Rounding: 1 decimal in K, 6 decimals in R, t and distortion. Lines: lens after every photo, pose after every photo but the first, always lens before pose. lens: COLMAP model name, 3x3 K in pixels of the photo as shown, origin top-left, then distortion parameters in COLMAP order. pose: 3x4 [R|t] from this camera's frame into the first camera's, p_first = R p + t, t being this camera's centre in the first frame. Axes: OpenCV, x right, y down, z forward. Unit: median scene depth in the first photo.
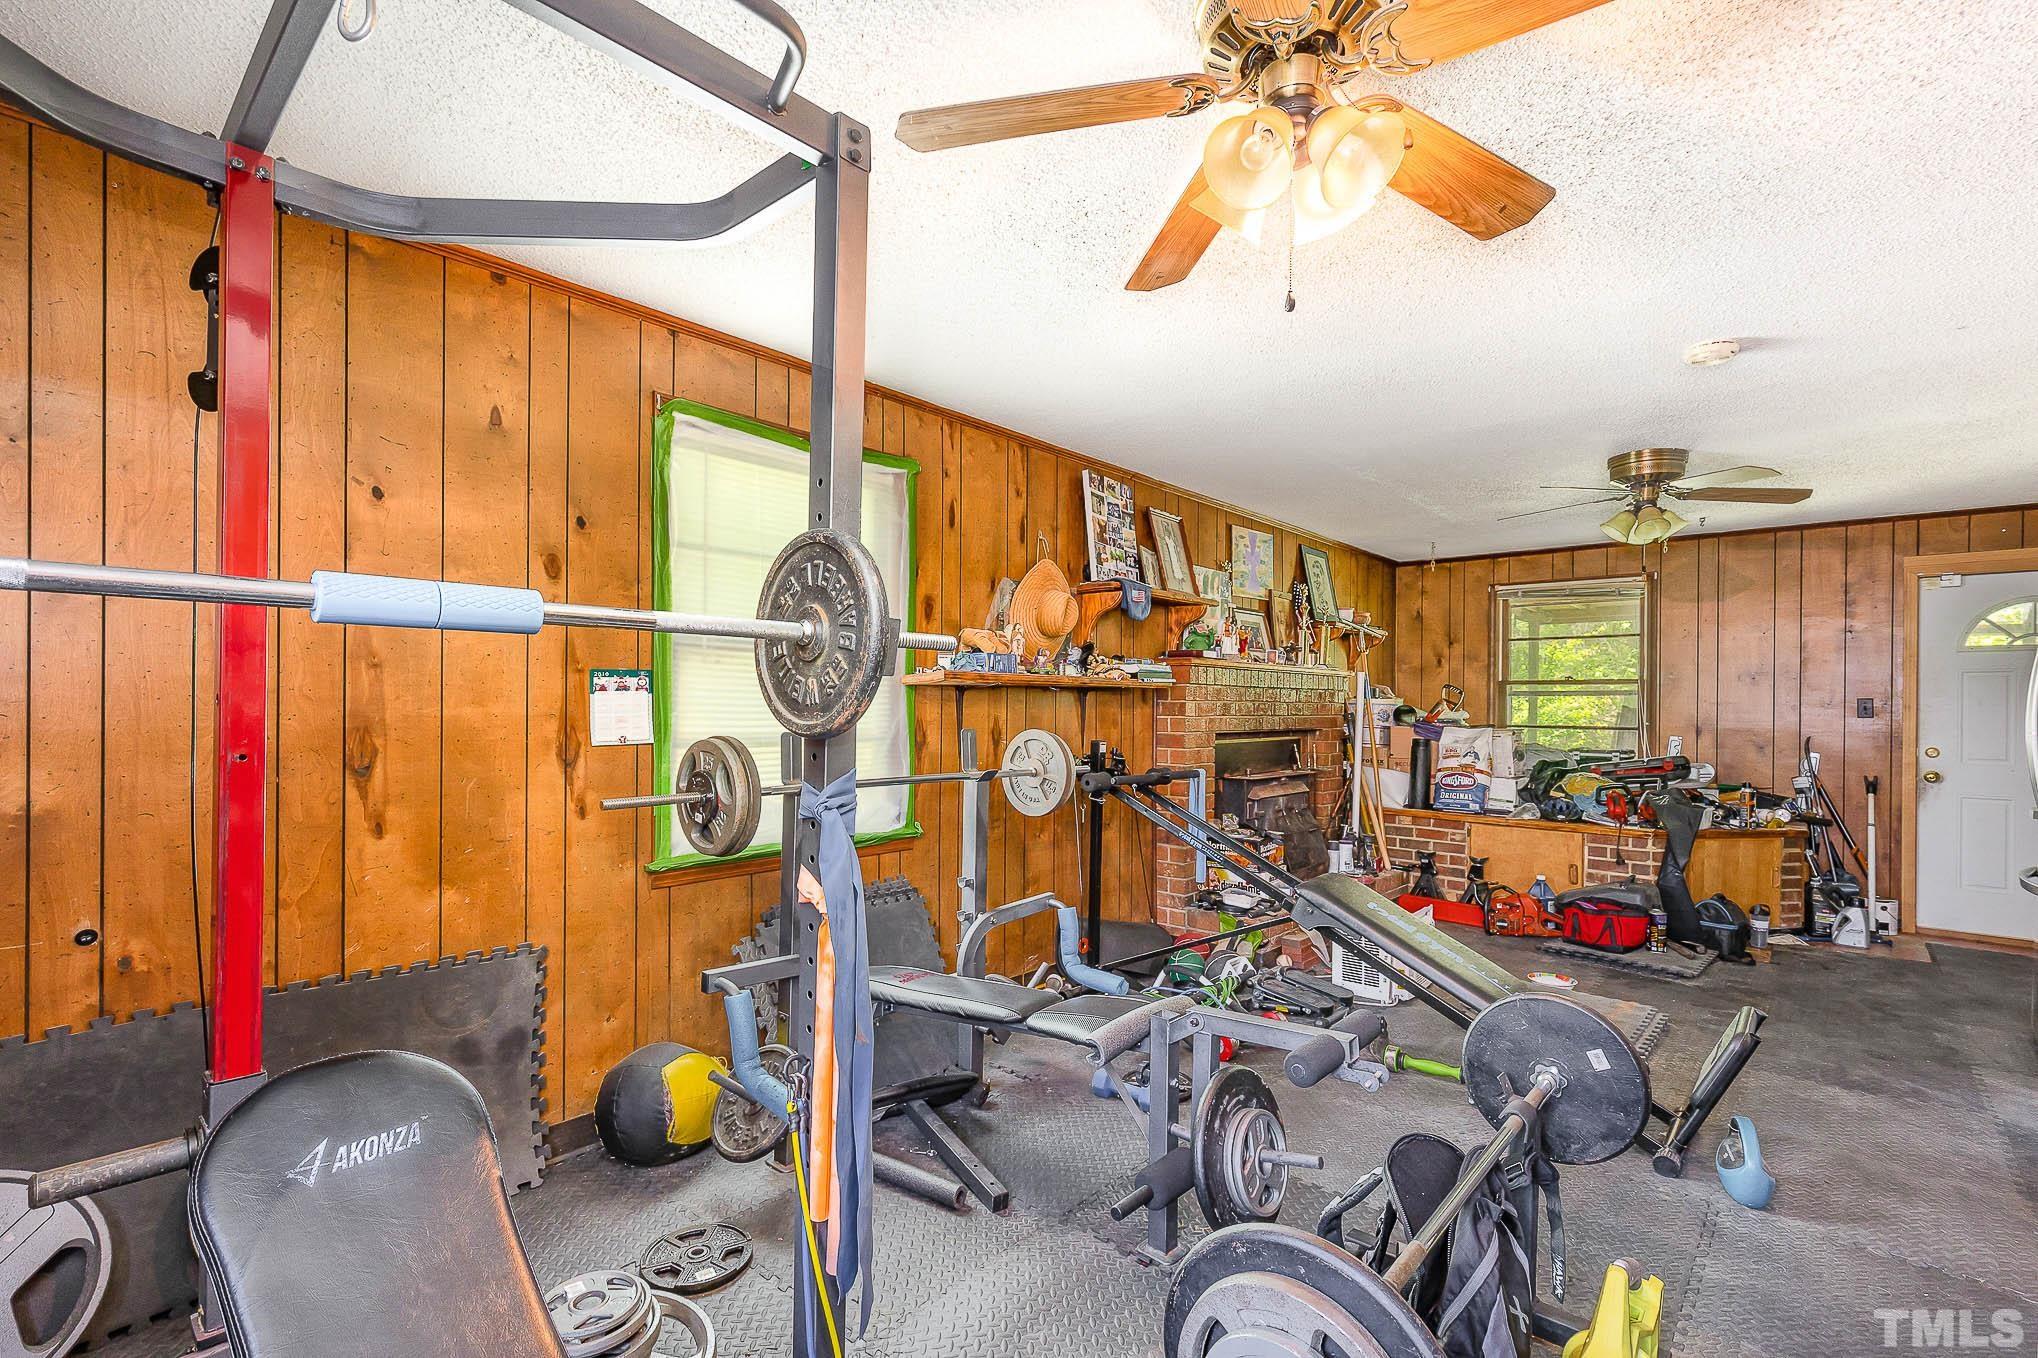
lens RADIAL K [[910.3, 0, 1011.9], [0, 910.3, 681.2], [0, 0, 1]] dist [0.000545, -0.000093]
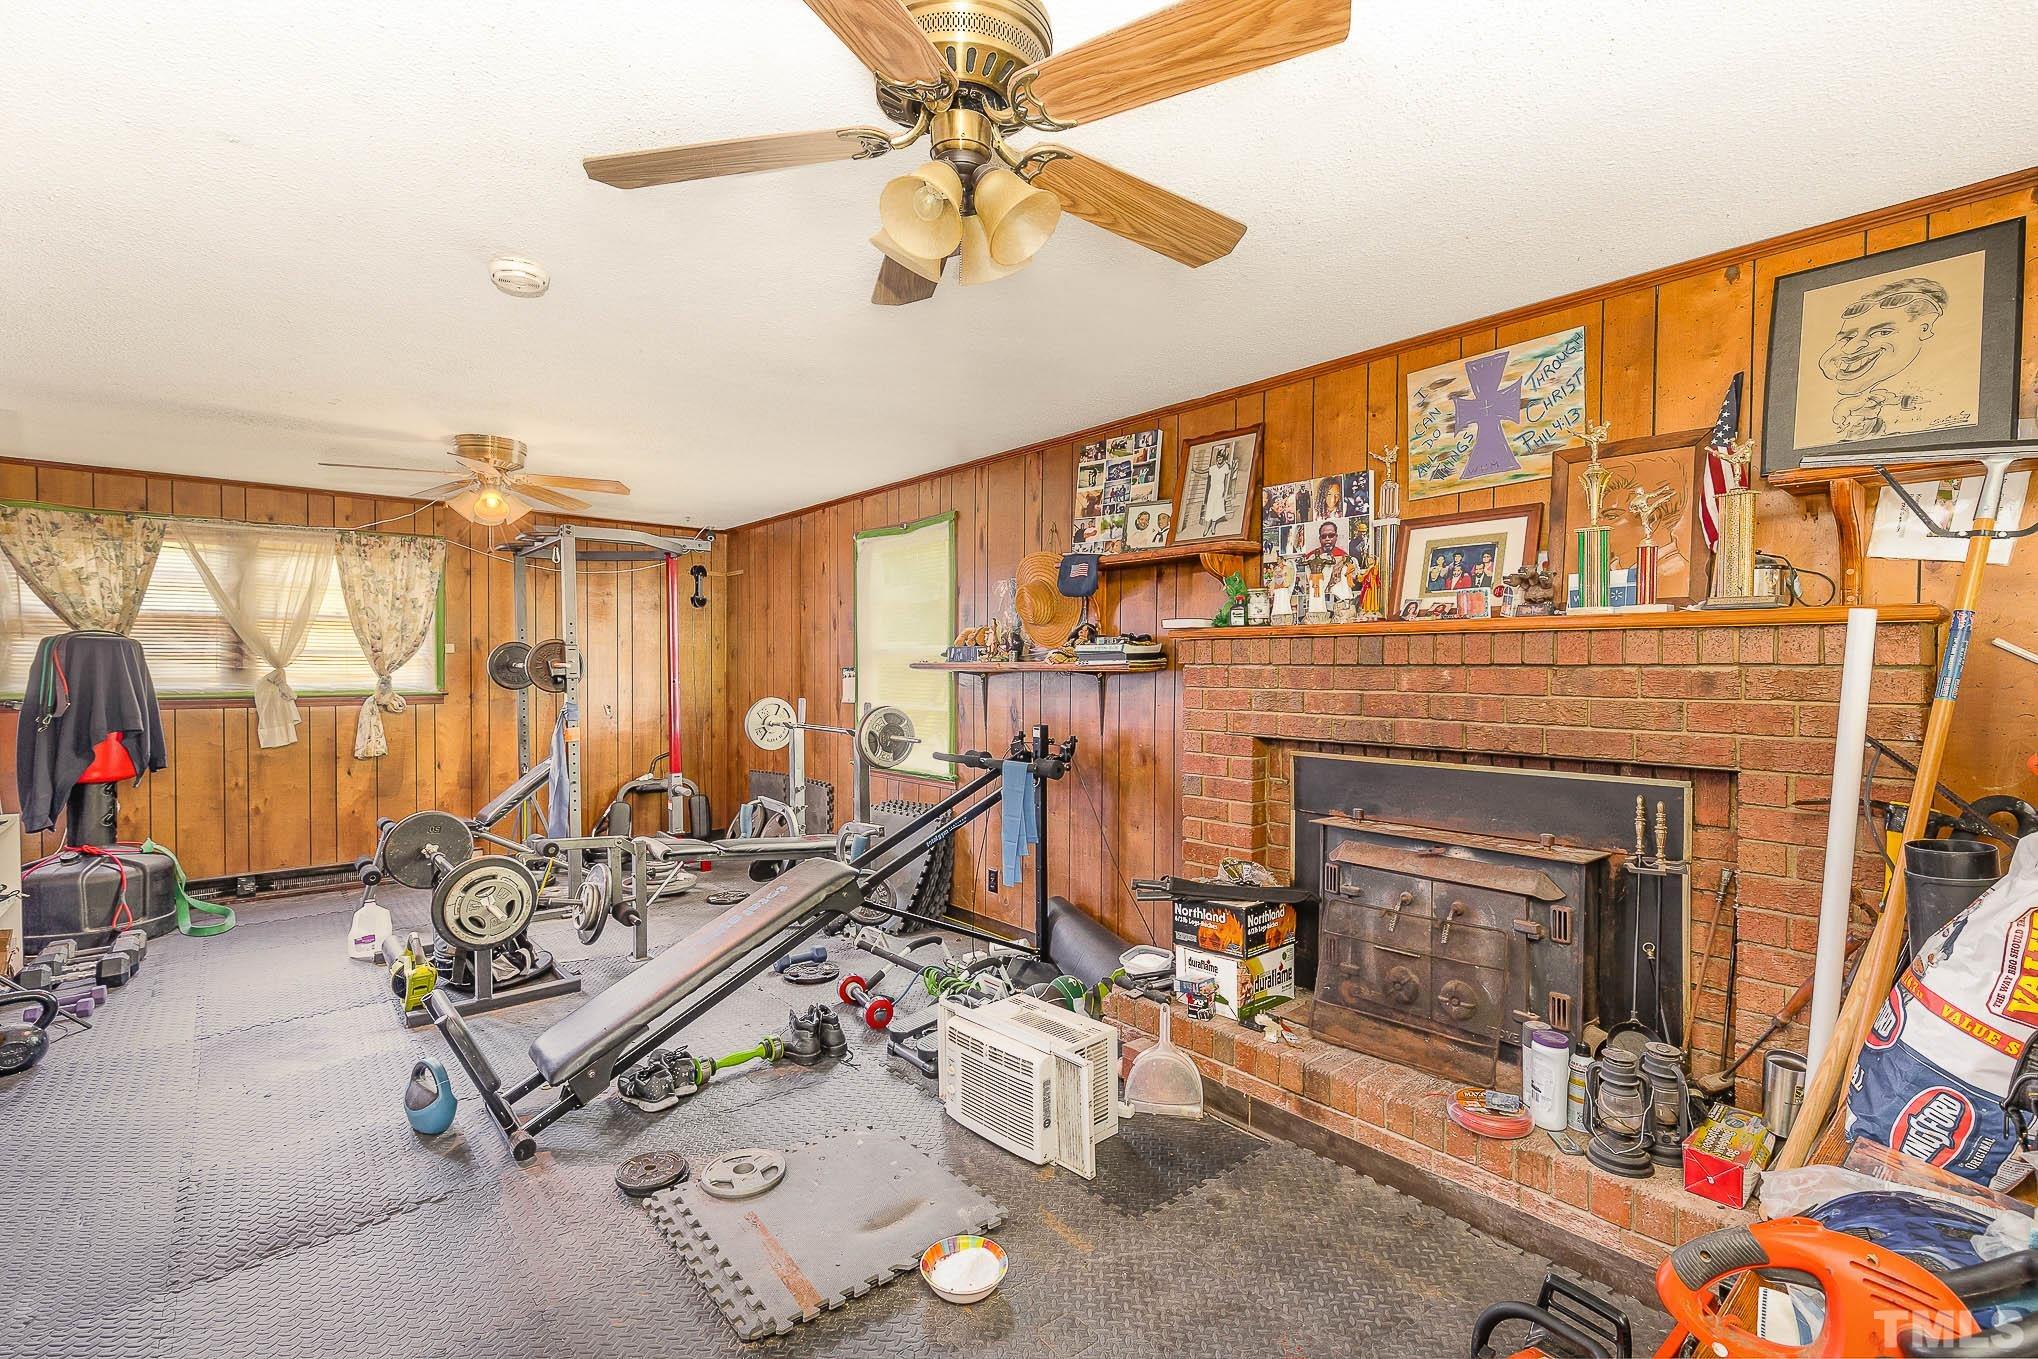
lens RADIAL K [[910.3, 0, 1011.9], [0, 910.3, 681.7], [0, 0, 1]] dist [0.000545, -0.000093]
pose [[-0.119349, 0.000827, -0.992852, 1.026308], [0.015389, 0.999881, -0.001017, 0.017774], [0.992733, -0.015400, -0.119348, 1.015533]]
